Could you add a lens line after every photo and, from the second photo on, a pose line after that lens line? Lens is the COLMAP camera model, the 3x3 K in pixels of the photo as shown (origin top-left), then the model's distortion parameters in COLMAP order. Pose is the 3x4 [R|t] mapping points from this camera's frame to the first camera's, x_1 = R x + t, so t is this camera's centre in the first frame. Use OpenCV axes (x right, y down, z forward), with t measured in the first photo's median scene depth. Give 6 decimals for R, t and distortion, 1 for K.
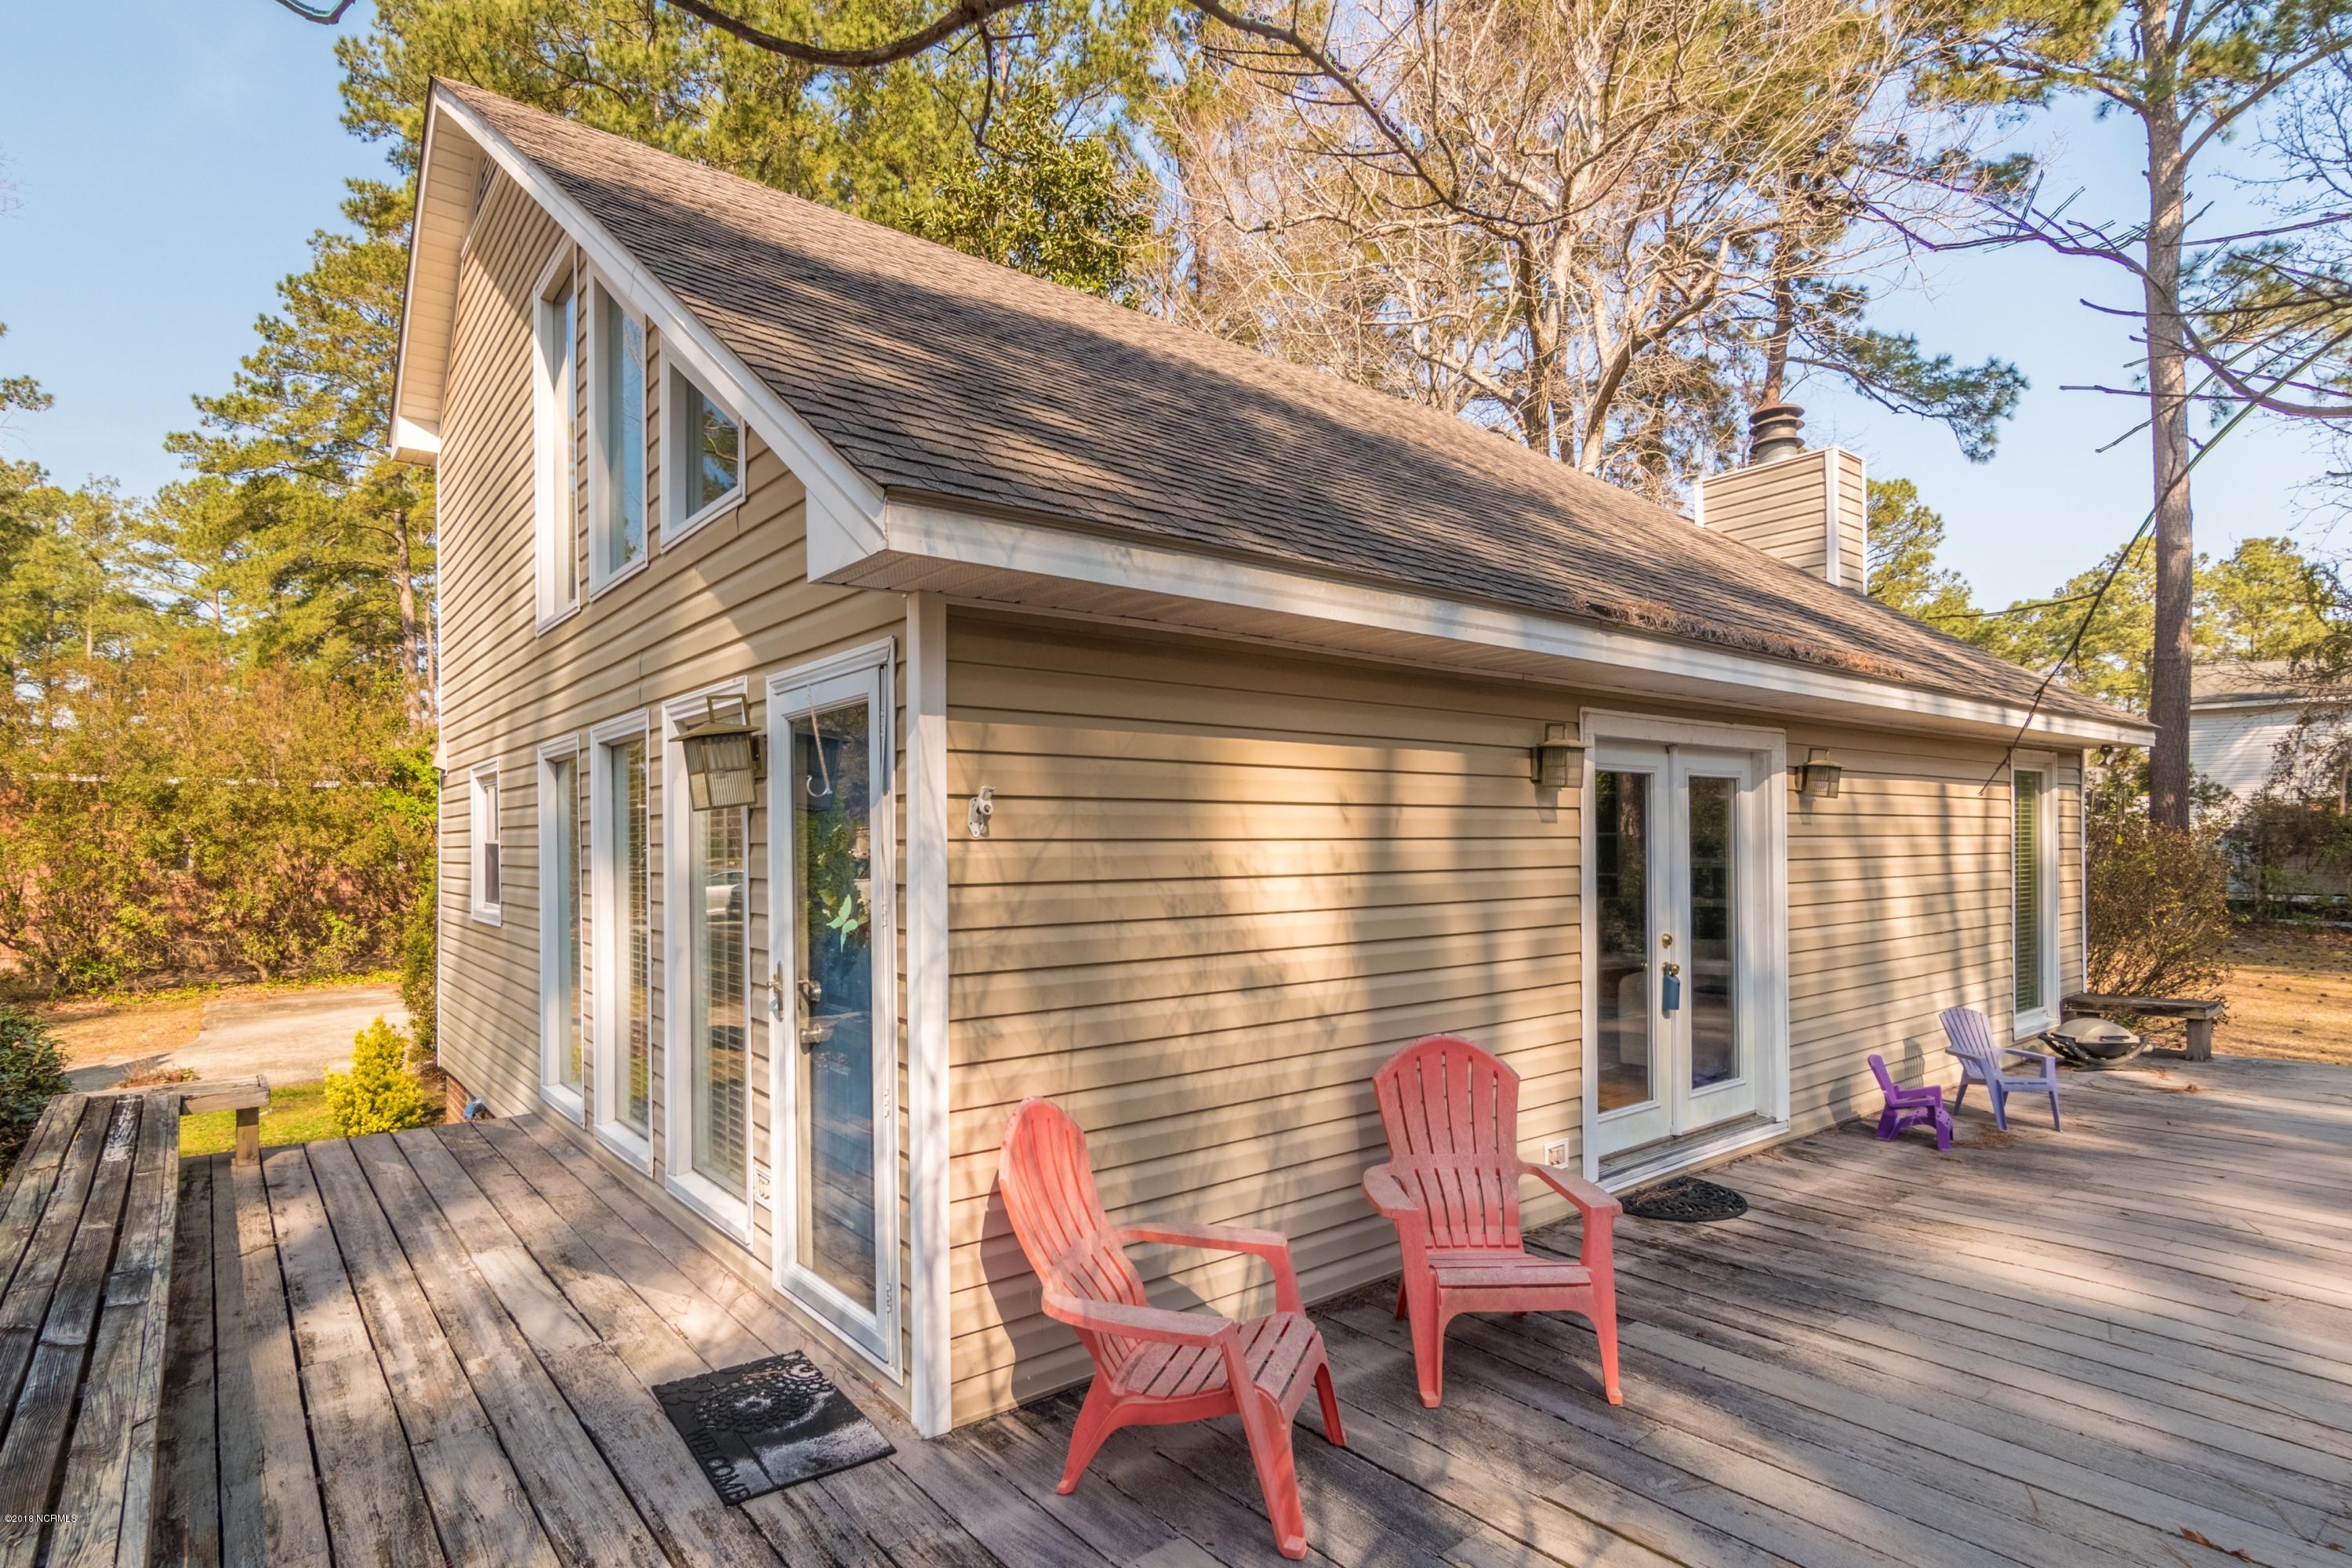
lens RADIAL K [[1189.5, 0, 1142.7], [0, 1189.5, 822.3], [0, 0, 1]] dist [-0.000542, 0.001972]
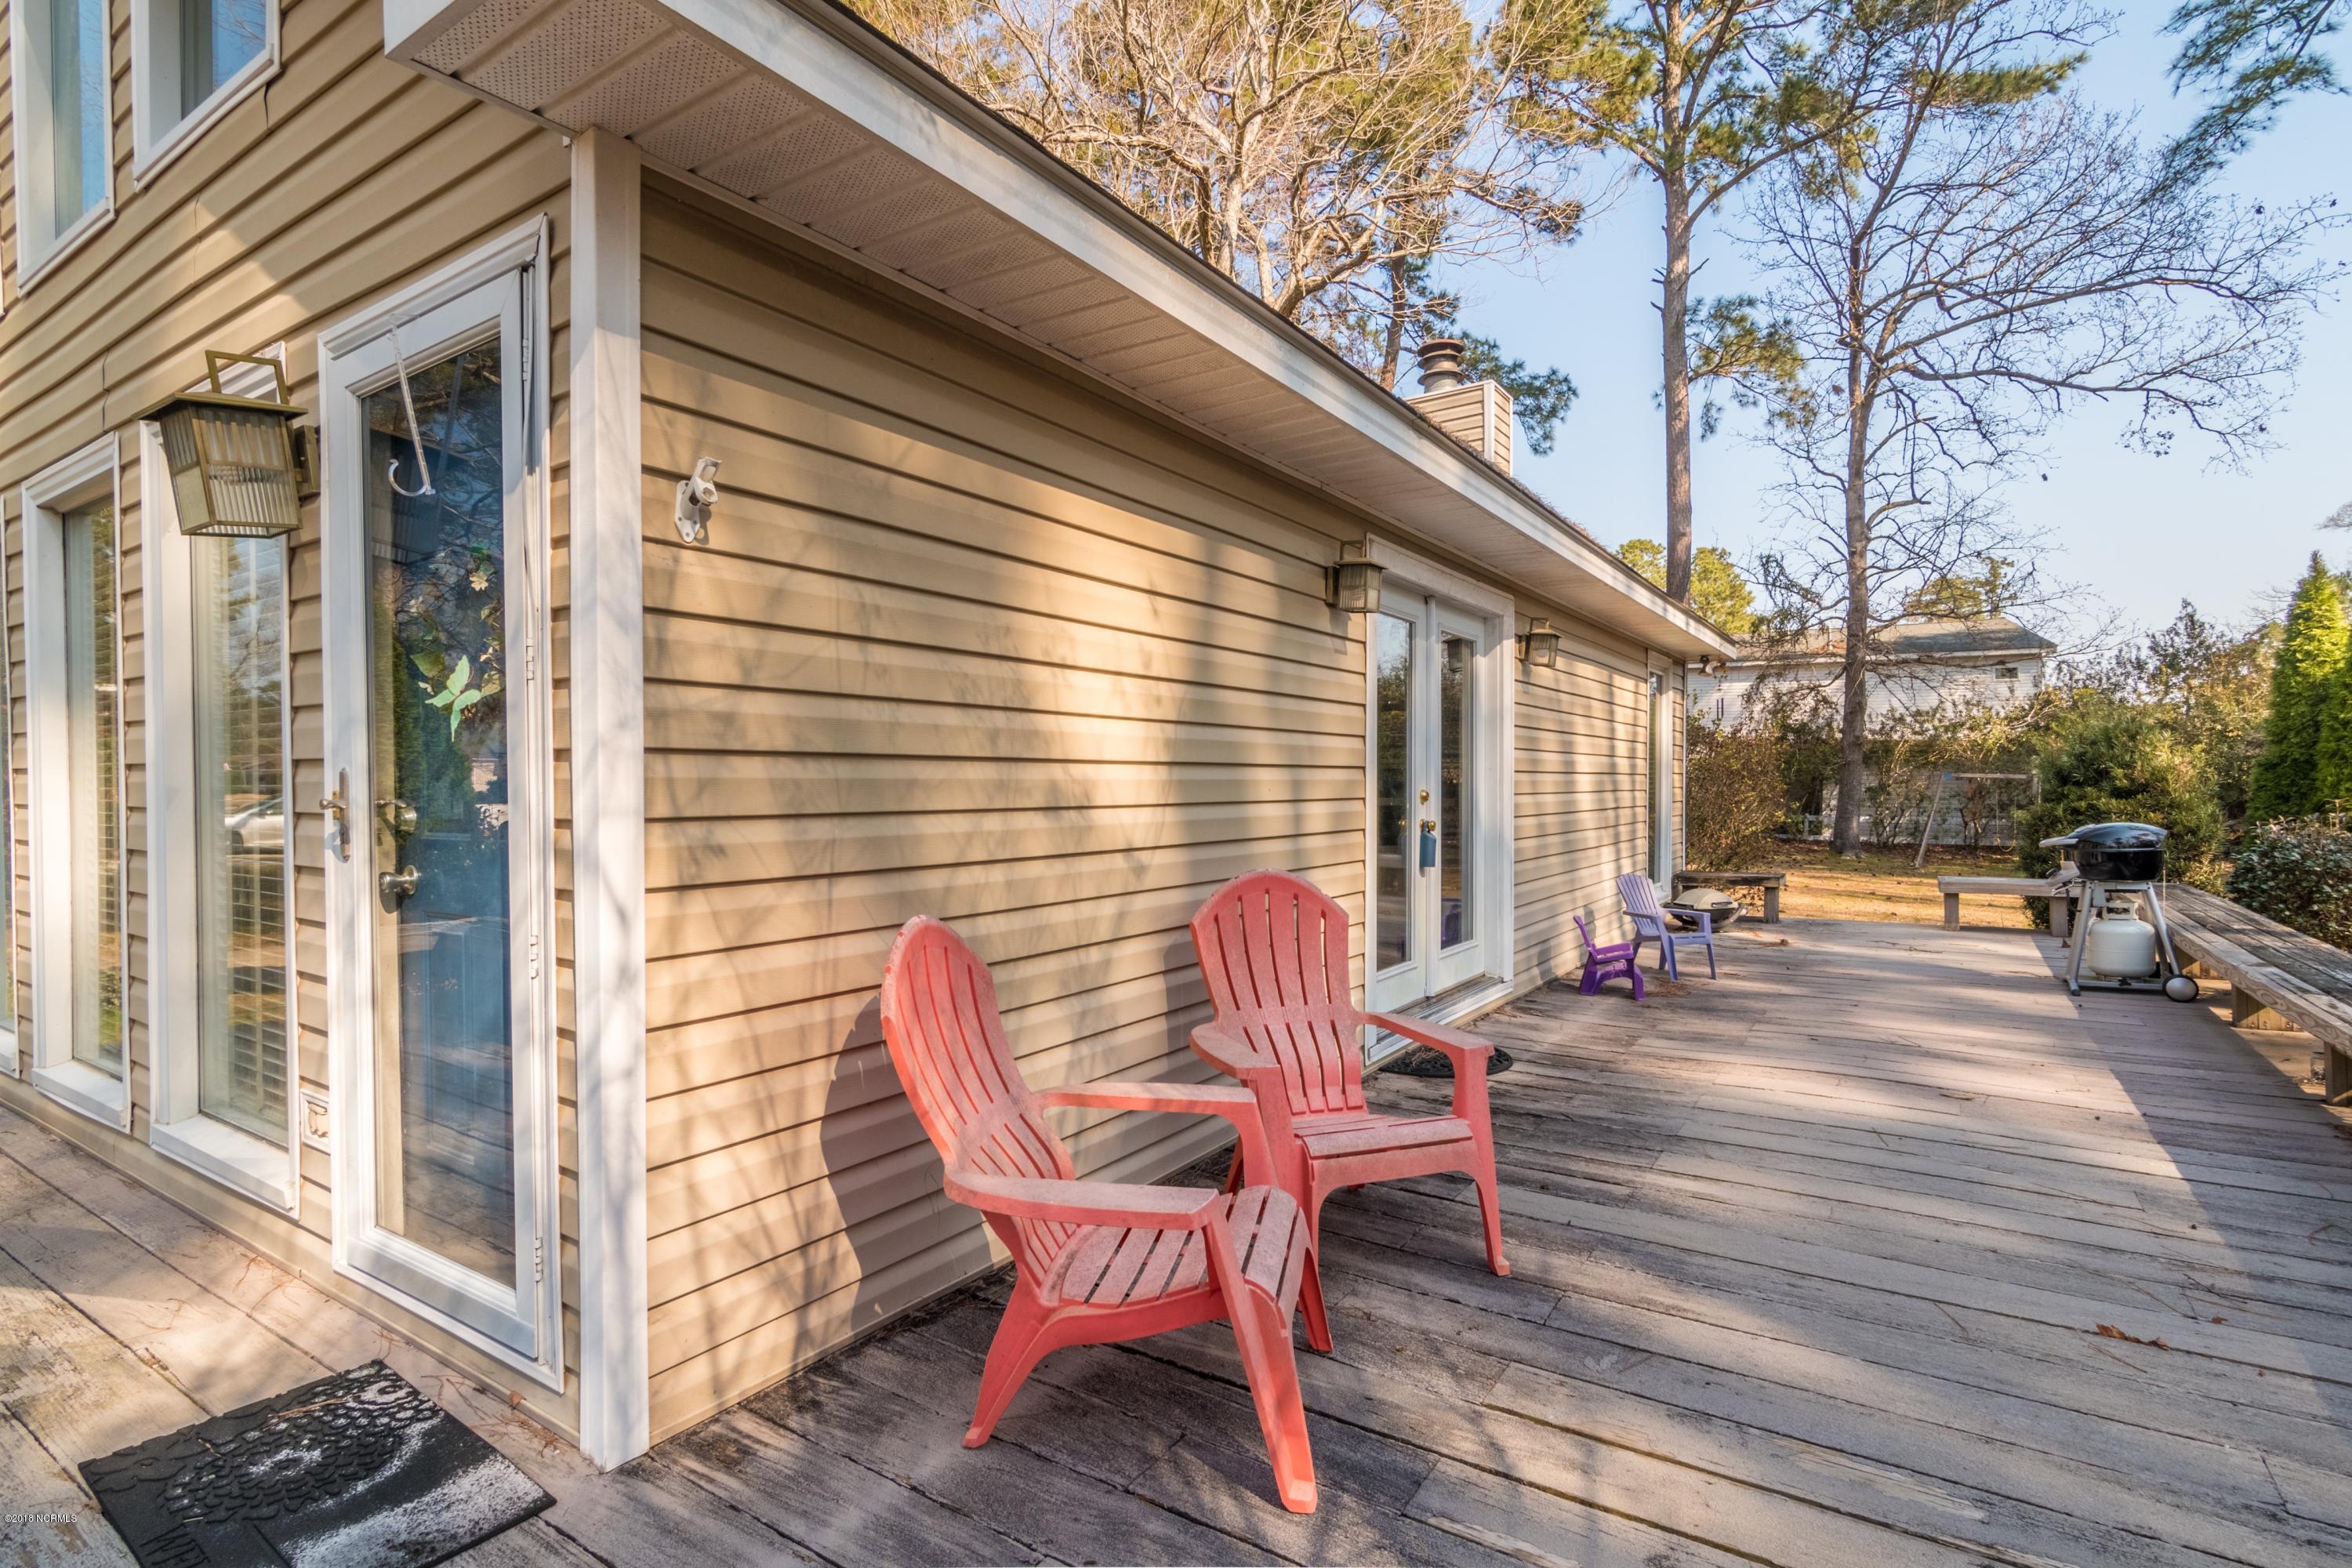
lens RADIAL K [[1139.9, 0, 1169.9], [0, 1139.9, 782.5], [0, 0, 1]] dist [-0.003022, 0.002274]
pose [[0.950006, 0.003006, 0.312218, -0.065786], [-0.008342, 0.999841, 0.015757, 0.103344], [-0.312121, -0.017574, 0.949880, 0.250756]]
